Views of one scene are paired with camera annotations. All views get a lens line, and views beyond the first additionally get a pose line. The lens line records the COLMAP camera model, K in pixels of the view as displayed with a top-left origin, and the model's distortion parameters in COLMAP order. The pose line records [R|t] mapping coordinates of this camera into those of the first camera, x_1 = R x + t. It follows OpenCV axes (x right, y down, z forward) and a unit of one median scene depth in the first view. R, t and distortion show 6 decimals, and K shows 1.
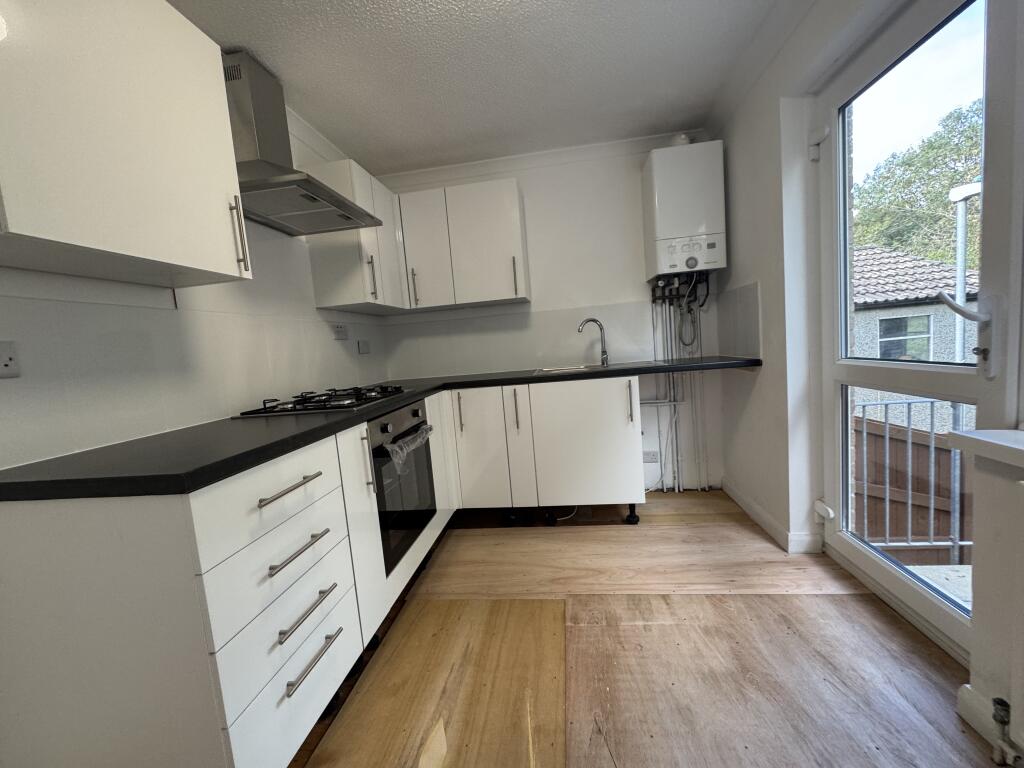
lens RADIAL K [[410.1, 0, 512.0], [0, 410.1, 384.0], [0, 0, 1]] dist [-0.002861, -0.000318]
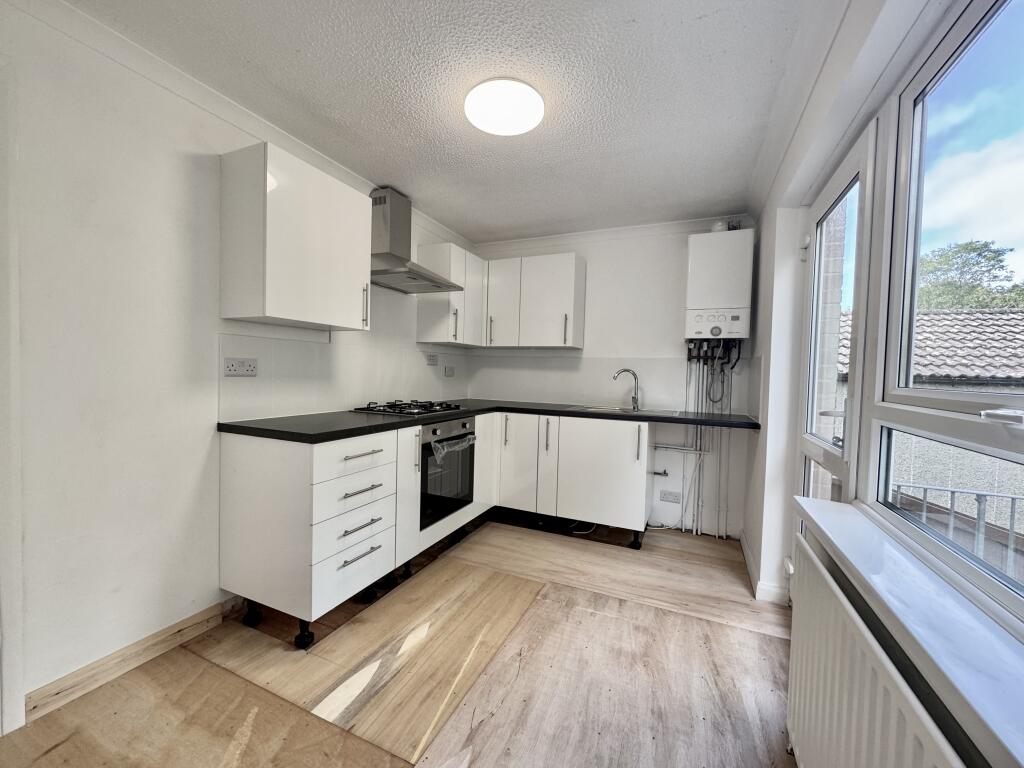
lens RADIAL K [[410.1, 0, 512.0], [0, 410.1, 384.0], [0, 0, 1]] dist [-0.002861, -0.000318]
pose [[0.951989, 0.119240, -0.281955, 0.267603], [-0.134819, 0.990200, -0.036441, -0.035732], [0.274847, 0.072705, 0.958735, -0.275849]]
